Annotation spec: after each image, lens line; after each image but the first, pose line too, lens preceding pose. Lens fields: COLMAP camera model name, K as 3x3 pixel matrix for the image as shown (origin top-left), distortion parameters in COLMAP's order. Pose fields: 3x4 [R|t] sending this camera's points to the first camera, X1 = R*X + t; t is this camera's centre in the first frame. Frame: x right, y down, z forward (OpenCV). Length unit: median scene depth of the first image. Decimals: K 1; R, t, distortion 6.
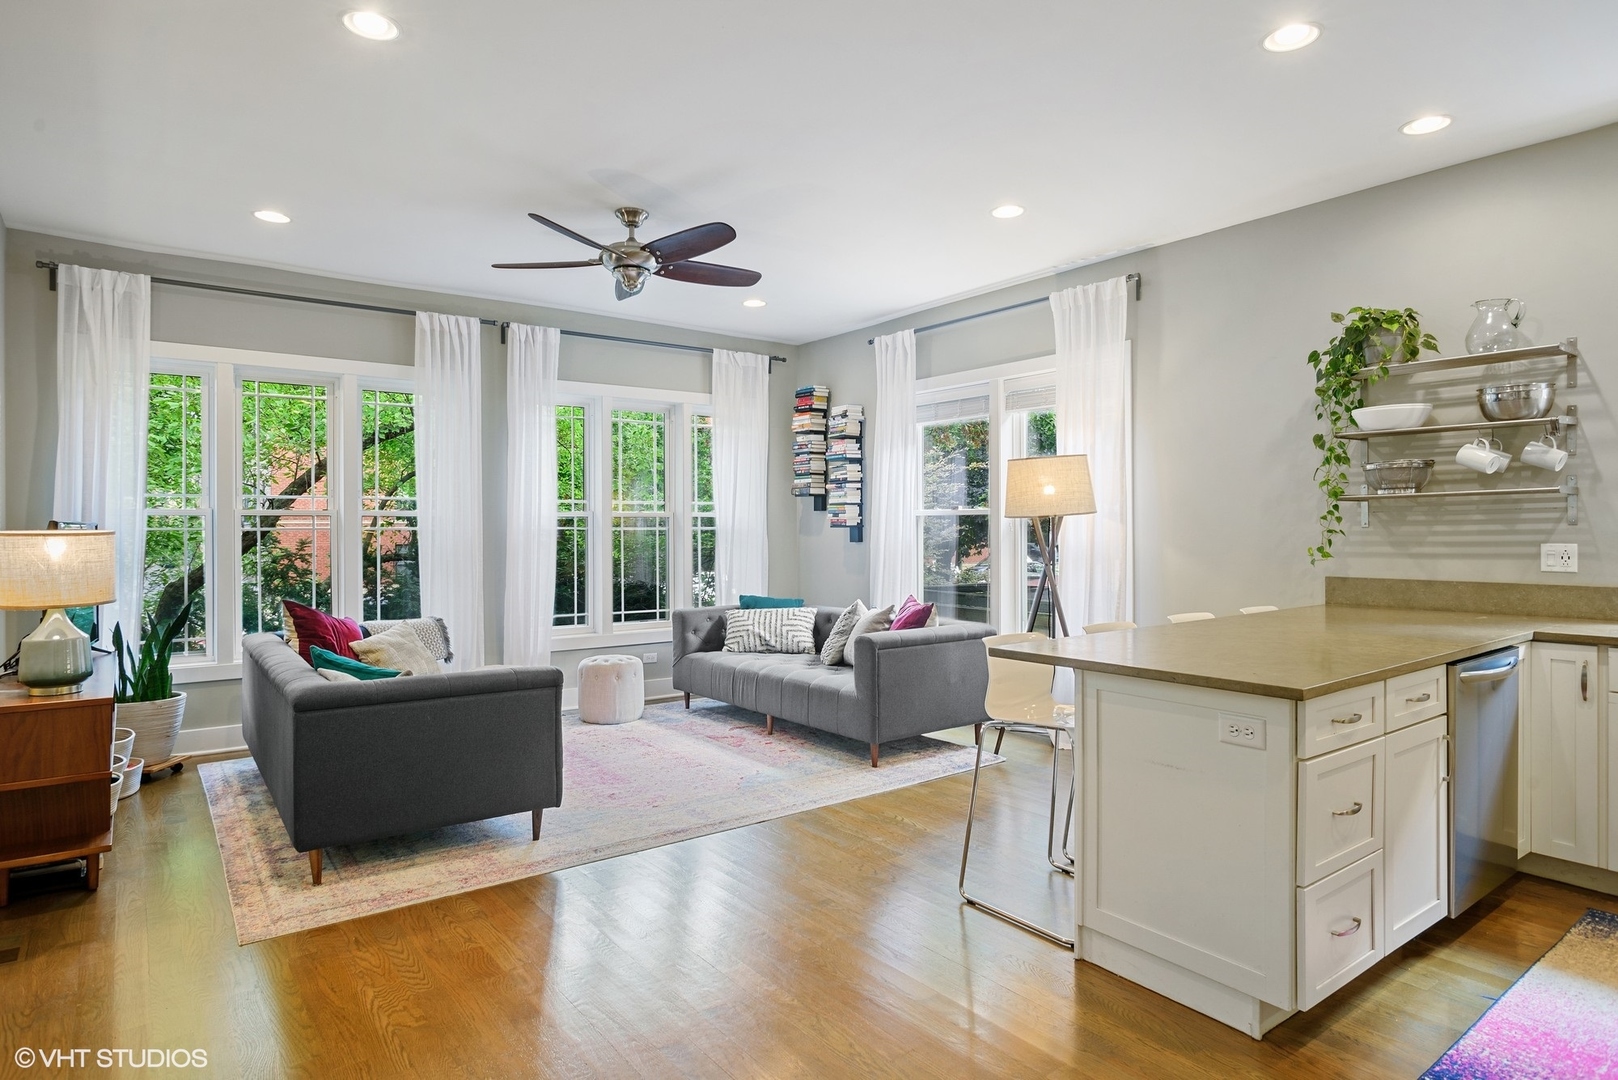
lens RADIAL K [[913.0, 0, 810.8], [0, 913.0, 532.9], [0, 0, 1]] dist [-0.005311, -0.000520]
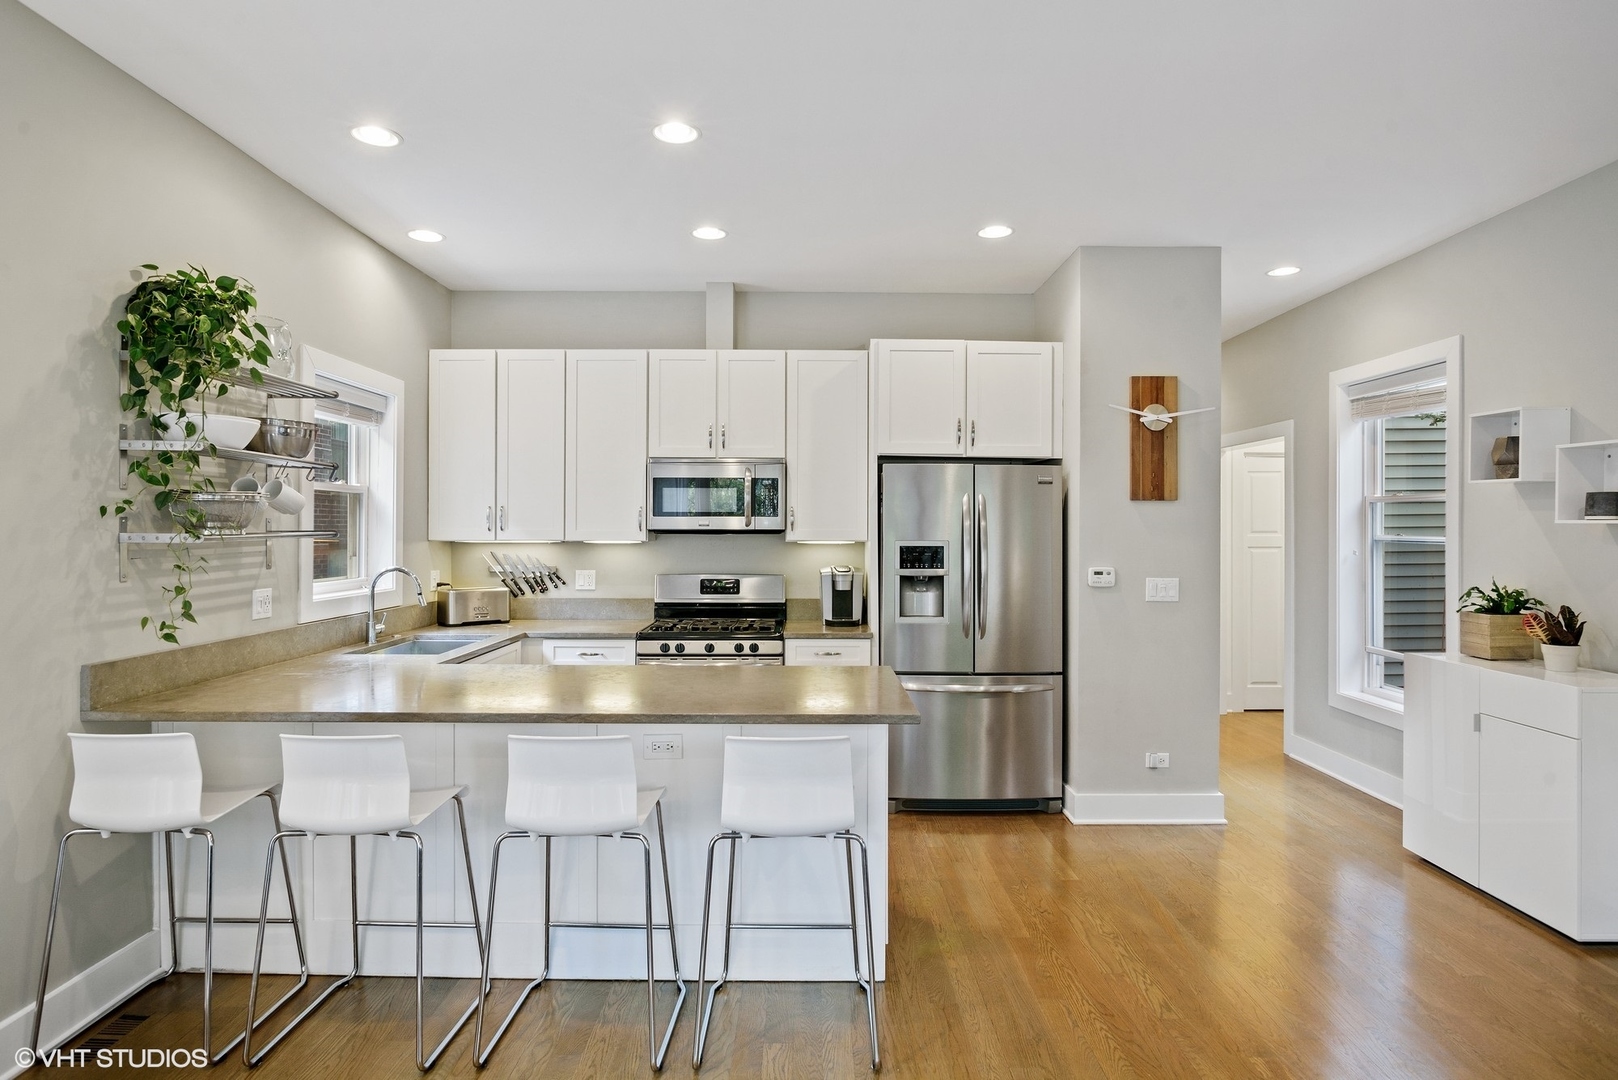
lens RADIAL K [[913.0, 0, 809.8], [0, 913.0, 534.0], [0, 0, 1]] dist [-0.005311, -0.000520]
pose [[-0.796191, -0.002984, 0.605037, -0.213421], [0.001563, 0.999974, 0.006988, -0.050742], [-0.605043, 0.006510, -0.796166, 1.383290]]
